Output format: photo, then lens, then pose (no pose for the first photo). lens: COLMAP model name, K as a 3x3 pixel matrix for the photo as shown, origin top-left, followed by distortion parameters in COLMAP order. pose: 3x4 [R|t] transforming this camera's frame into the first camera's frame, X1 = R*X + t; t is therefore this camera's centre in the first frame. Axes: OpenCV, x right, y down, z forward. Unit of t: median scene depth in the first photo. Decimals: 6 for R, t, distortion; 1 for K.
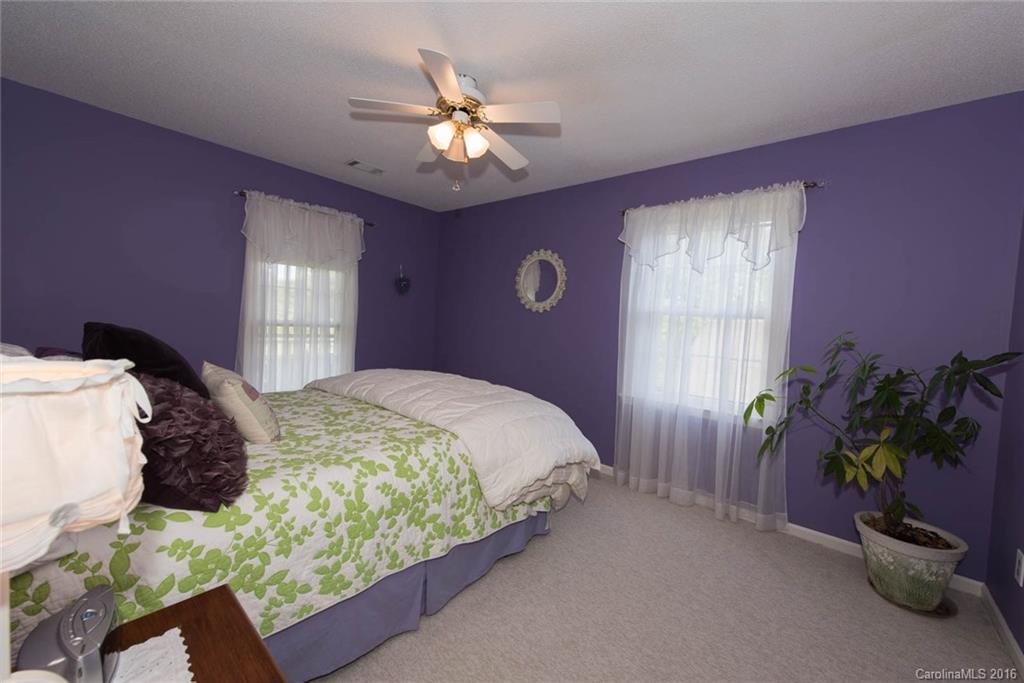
lens RADIAL K [[397.5, 0, 516.5], [0, 397.5, 340.4], [0, 0, 1]] dist [-0.000870, -0.000263]
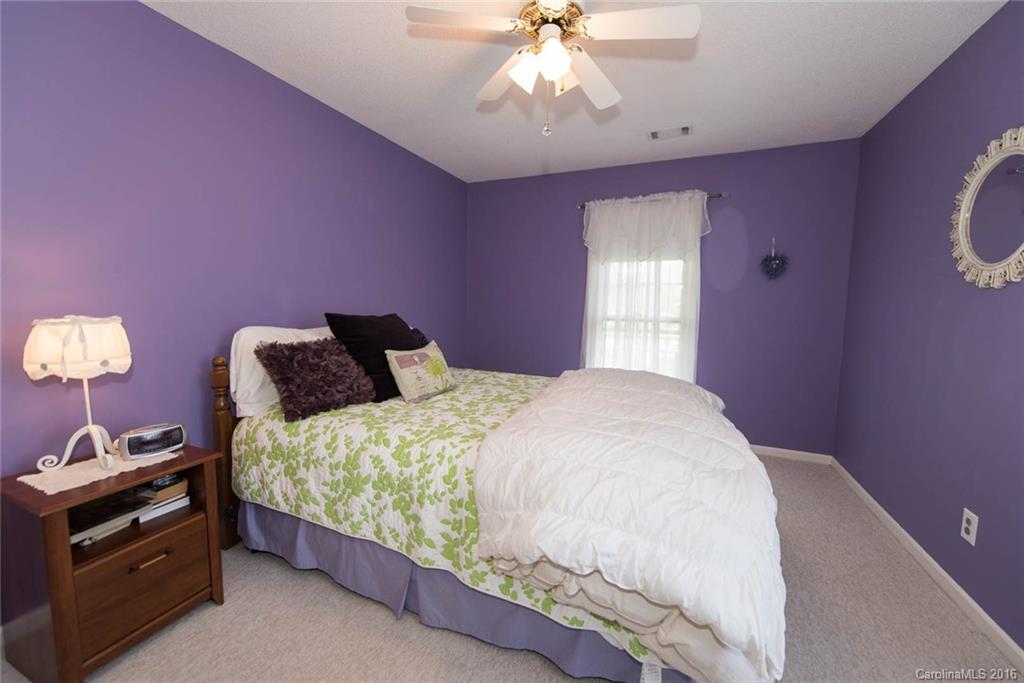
lens RADIAL K [[397.5, 0, 513.3], [0, 397.5, 337.9], [0, 0, 1]] dist [-0.000870, -0.000263]
pose [[0.293031, 0.038207, -0.955339, 0.761146], [-0.049887, 0.998451, 0.024629, -0.006664], [0.954801, 0.040442, 0.294483, 0.972004]]
